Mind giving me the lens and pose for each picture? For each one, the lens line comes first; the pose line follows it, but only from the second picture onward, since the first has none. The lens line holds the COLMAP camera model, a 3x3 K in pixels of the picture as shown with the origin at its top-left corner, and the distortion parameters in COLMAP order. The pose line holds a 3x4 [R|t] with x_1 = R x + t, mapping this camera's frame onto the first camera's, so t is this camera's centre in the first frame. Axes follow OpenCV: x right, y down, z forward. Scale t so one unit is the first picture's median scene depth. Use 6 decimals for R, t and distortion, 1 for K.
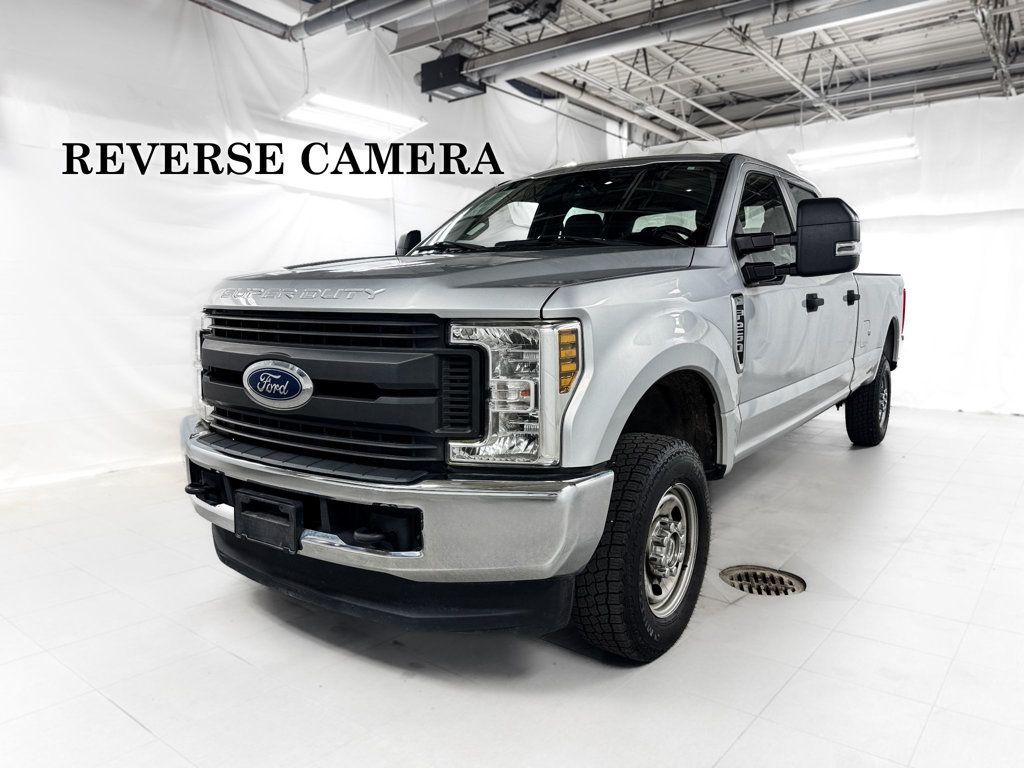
lens RADIAL K [[742.2, 0, 512.0], [0, 742.2, 384.0], [0, 0, 1]] dist [0.022860, -0.005570]
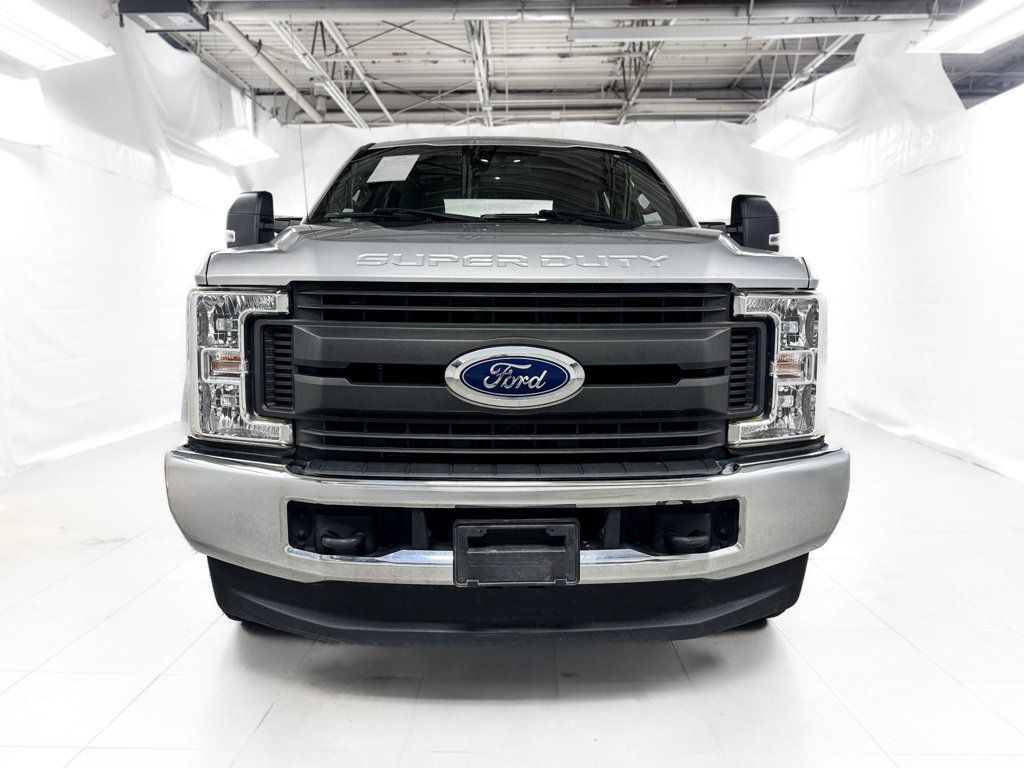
lens RADIAL K [[777.7, 0, 512.0], [0, 777.7, 384.0], [0, 0, 1]] dist [0.033333, -0.004898]
pose [[0.797524, -0.066342, 0.599628, -0.798280], [0.070129, 0.997392, 0.017076, -0.006071], [-0.599197, 0.028433, 0.800096, 0.348880]]
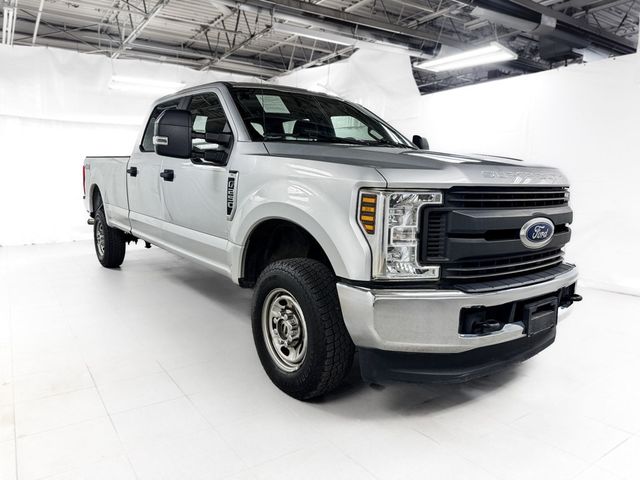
lens RADIAL K [[463.9, 0, 320.0], [0, 463.9, 240.0], [0, 0, 1]] dist [0.022860, -0.005570]
pose [[0.300231, -0.126869, 0.945392, -1.396914], [0.097226, 0.990024, 0.101982, -0.130210], [-0.948899, 0.061299, 0.309571, 1.124536]]
